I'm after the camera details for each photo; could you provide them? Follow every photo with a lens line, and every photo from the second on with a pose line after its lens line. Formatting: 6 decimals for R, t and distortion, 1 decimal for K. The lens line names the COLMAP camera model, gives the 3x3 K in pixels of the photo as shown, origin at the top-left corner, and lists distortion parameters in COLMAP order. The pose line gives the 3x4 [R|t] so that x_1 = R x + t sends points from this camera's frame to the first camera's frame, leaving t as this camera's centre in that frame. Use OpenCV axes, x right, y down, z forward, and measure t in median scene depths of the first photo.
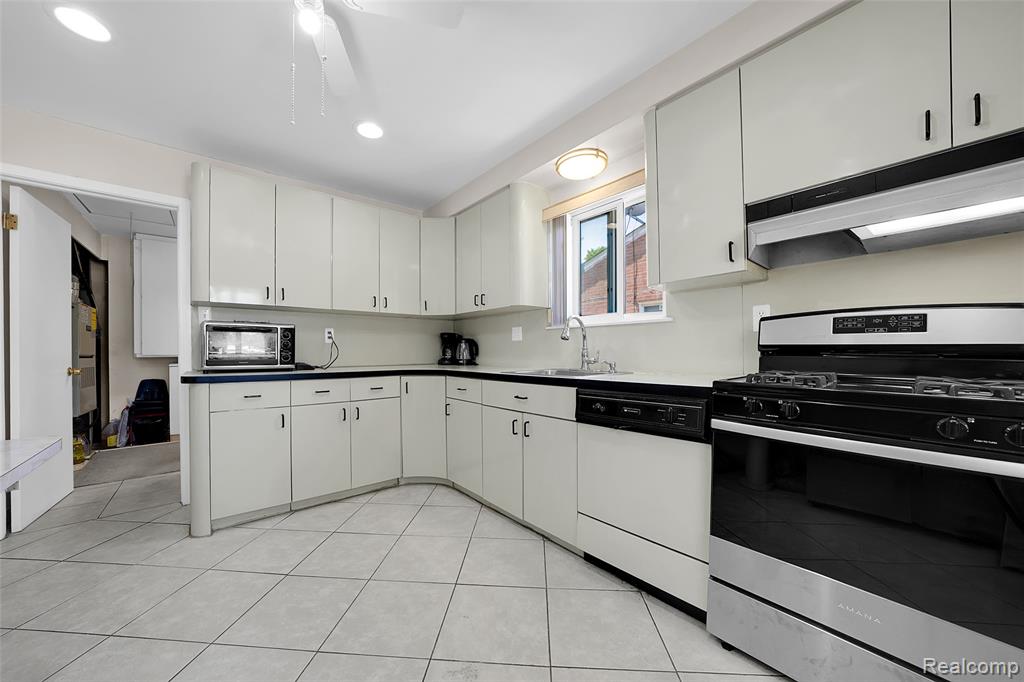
lens RADIAL K [[368.6, 0, 502.7], [0, 368.6, 348.3], [0, 0, 1]] dist [-0.018102, 0.002427]
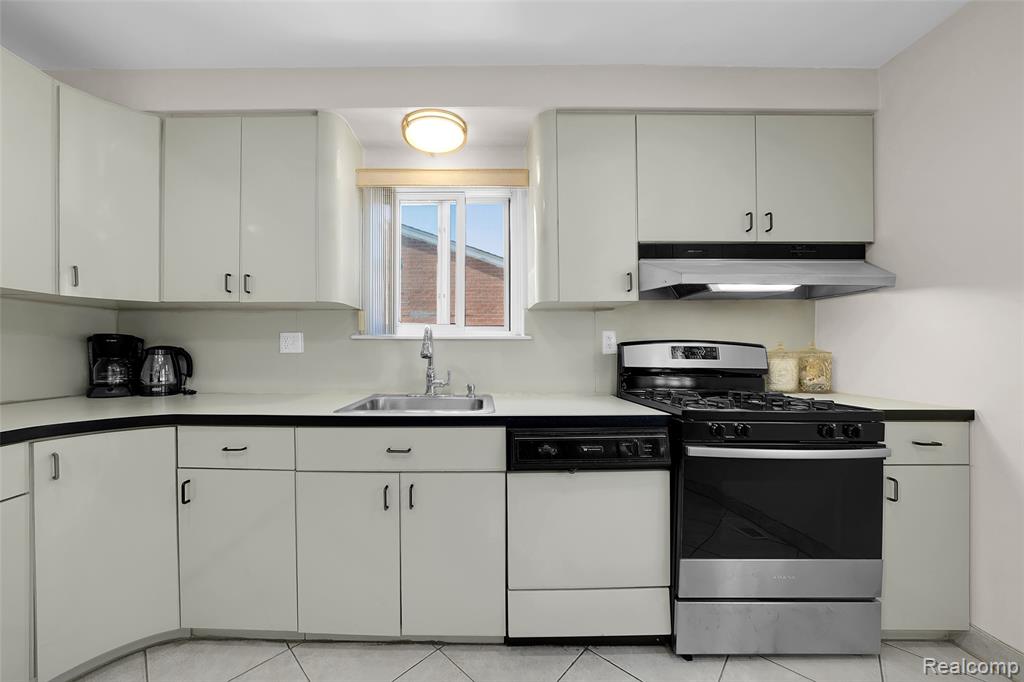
lens RADIAL K [[368.6, 0, 489.7], [0, 368.6, 347.6], [0, 0, 1]] dist [-0.018102, 0.002427]
pose [[0.635238, 0.011333, 0.772233, -0.308952], [-0.011728, 0.999919, -0.005026, -0.040325], [-0.772227, -0.005864, 0.635319, 0.410460]]
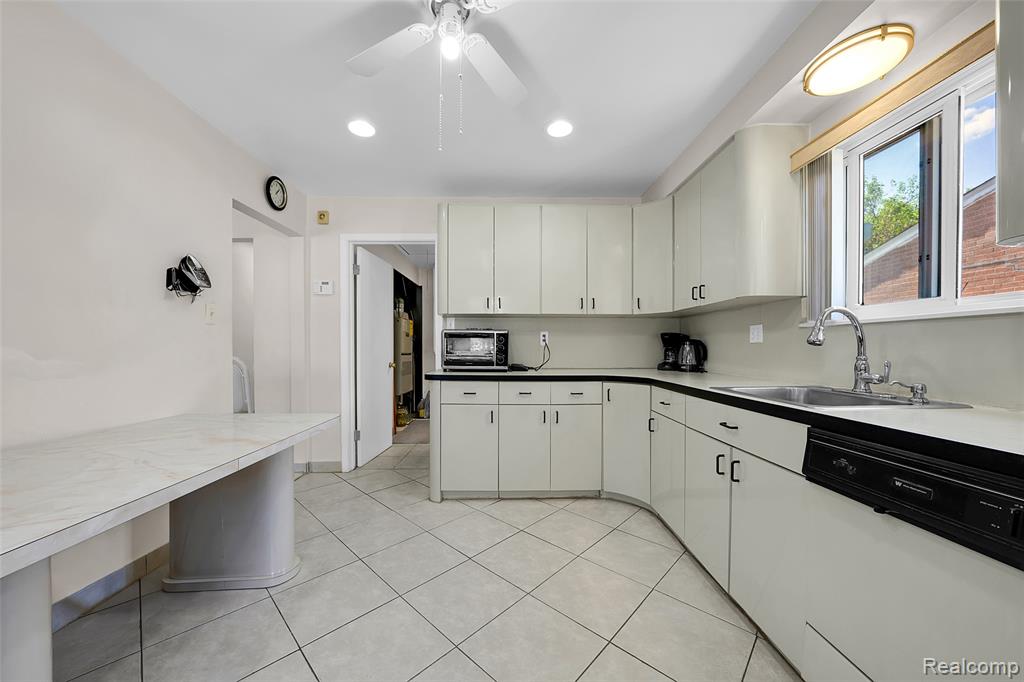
lens RADIAL K [[368.6, 0, 509.0], [0, 368.6, 349.2], [0, 0, 1]] dist [-0.018102, 0.002427]
pose [[0.779784, 0.007982, -0.625997, 0.142888], [0.000372, 0.999913, 0.013213, -0.023577], [0.626048, -0.010536, 0.779713, 0.148722]]
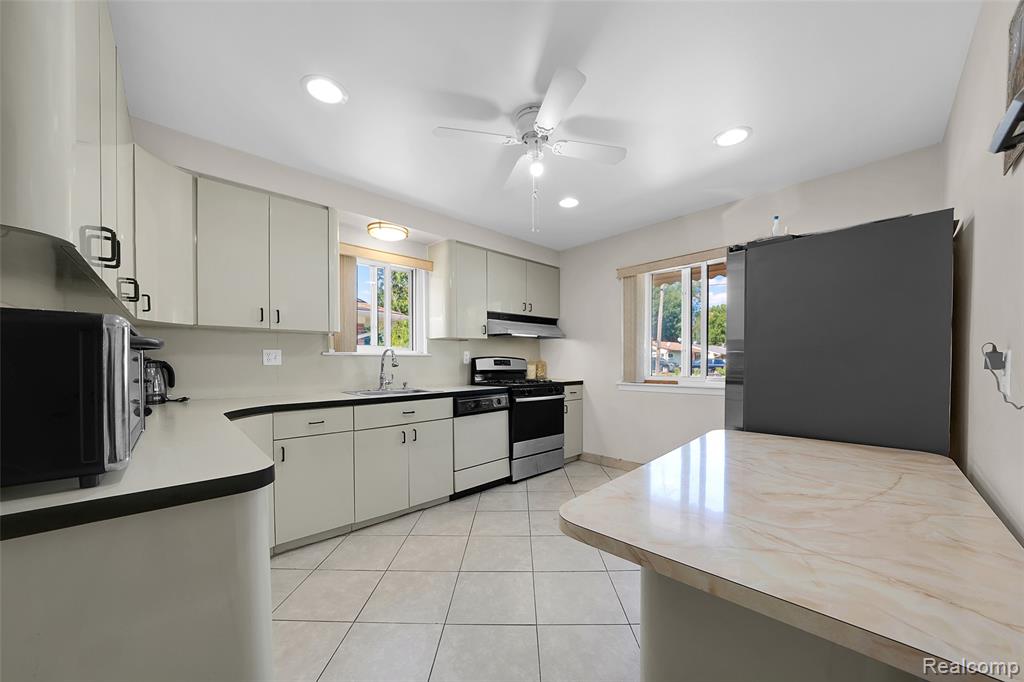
lens RADIAL K [[368.6, 0, 525.5], [0, 368.6, 365.4], [0, 0, 1]] dist [-0.018102, 0.002427]
pose [[-0.108121, -0.006475, 0.994117, -1.115647], [-0.004297, 0.999972, 0.006046, -0.035806], [-0.994128, -0.003618, -0.108146, 0.646411]]
